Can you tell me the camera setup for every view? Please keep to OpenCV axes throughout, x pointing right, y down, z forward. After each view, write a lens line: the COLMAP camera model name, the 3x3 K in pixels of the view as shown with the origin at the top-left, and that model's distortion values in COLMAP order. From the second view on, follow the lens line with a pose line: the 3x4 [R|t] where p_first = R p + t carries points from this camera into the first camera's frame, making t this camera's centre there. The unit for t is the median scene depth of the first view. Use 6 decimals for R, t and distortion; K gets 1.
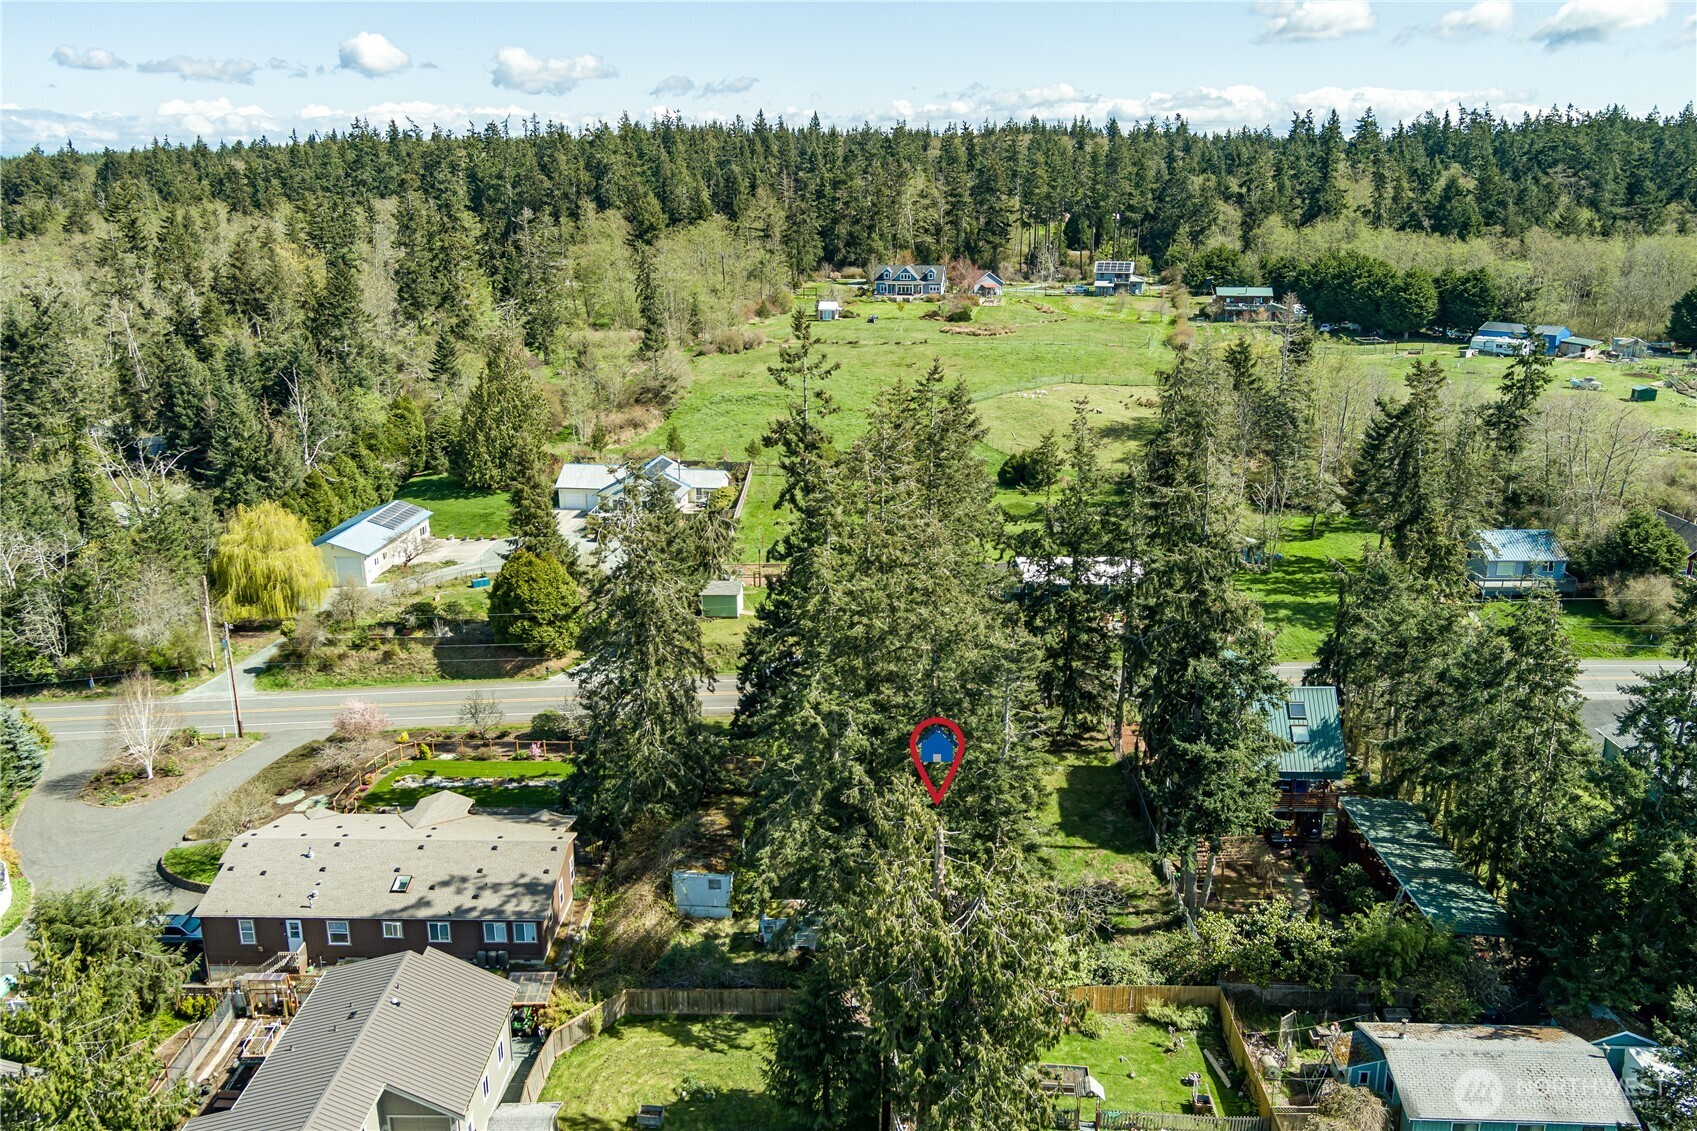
lens RADIAL K [[1347.9, 0, 843.0], [0, 1347.9, 567.6], [0, 0, 1]] dist [-0.003930, 0.025484]
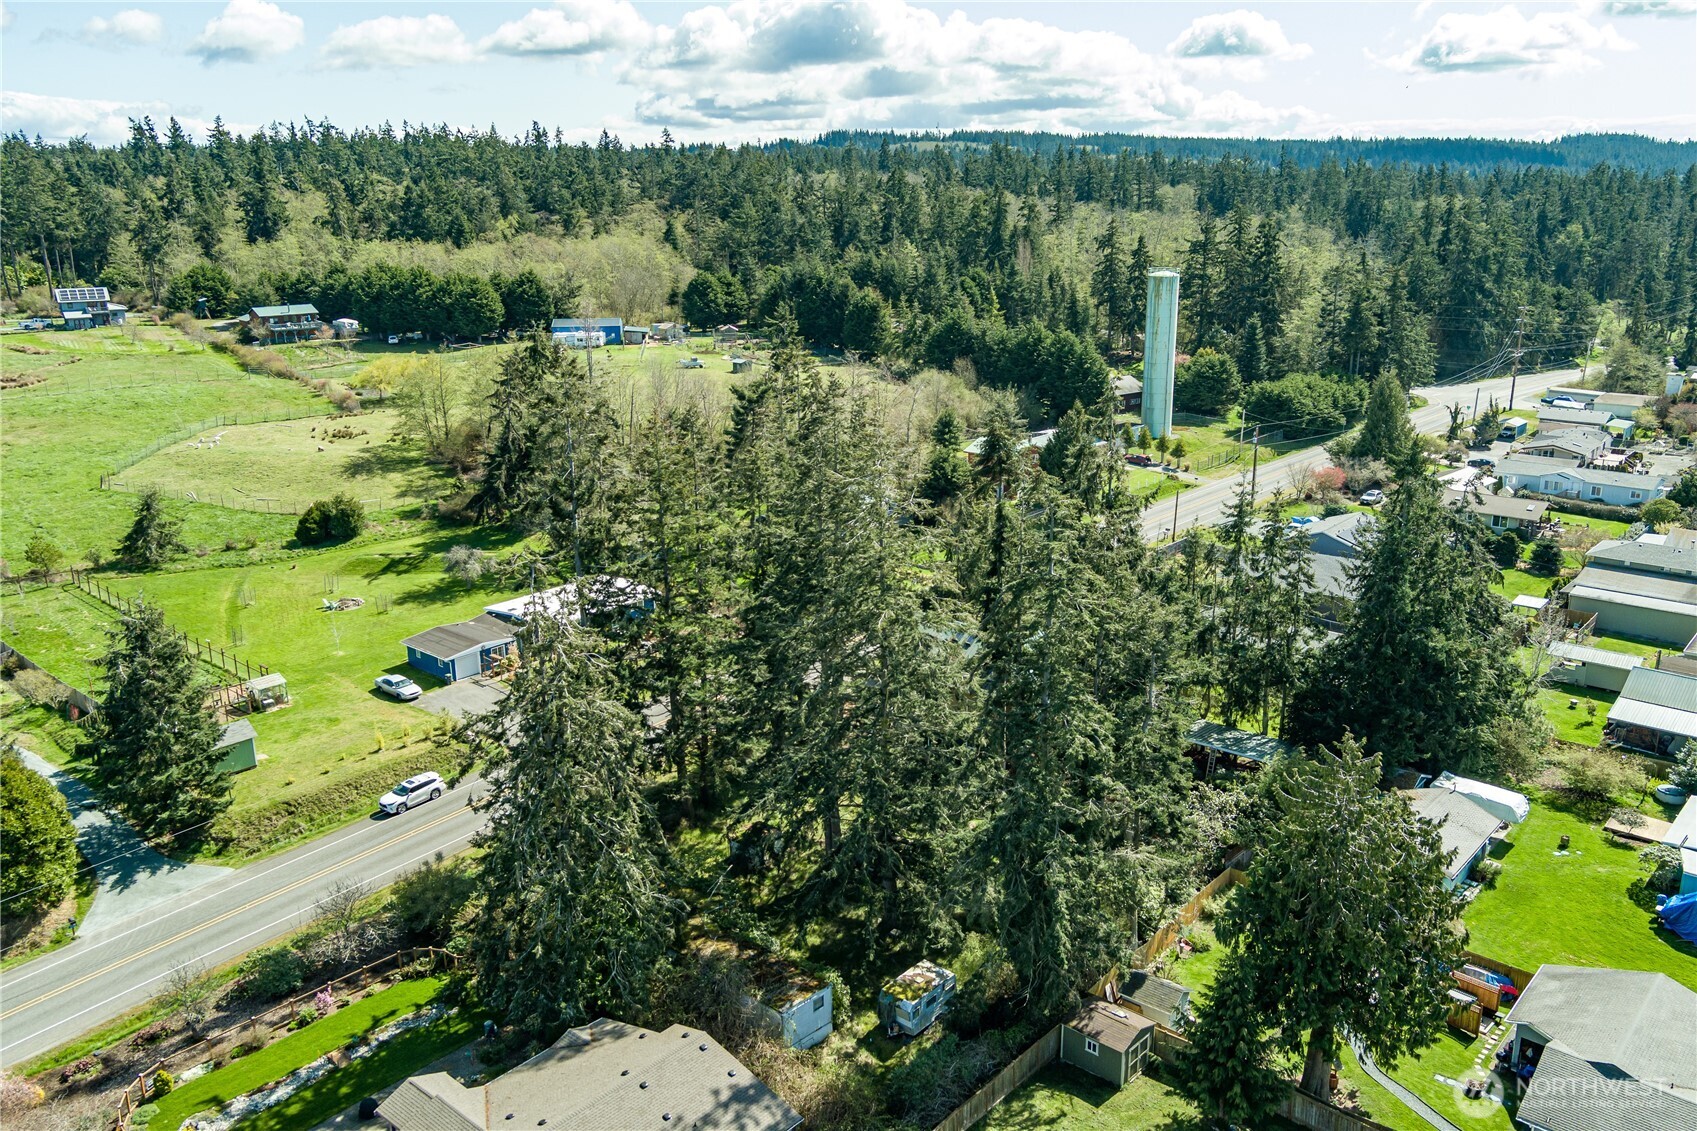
lens RADIAL K [[1347.9, 0, 843.0], [0, 1347.9, 567.6], [0, 0, 1]] dist [-0.003930, 0.025484]
pose [[0.647000, -0.216763, 0.731030, -0.160466], [0.222322, 0.970711, 0.091066, -0.025346], [-0.729359, 0.103605, 0.676241, 0.082648]]
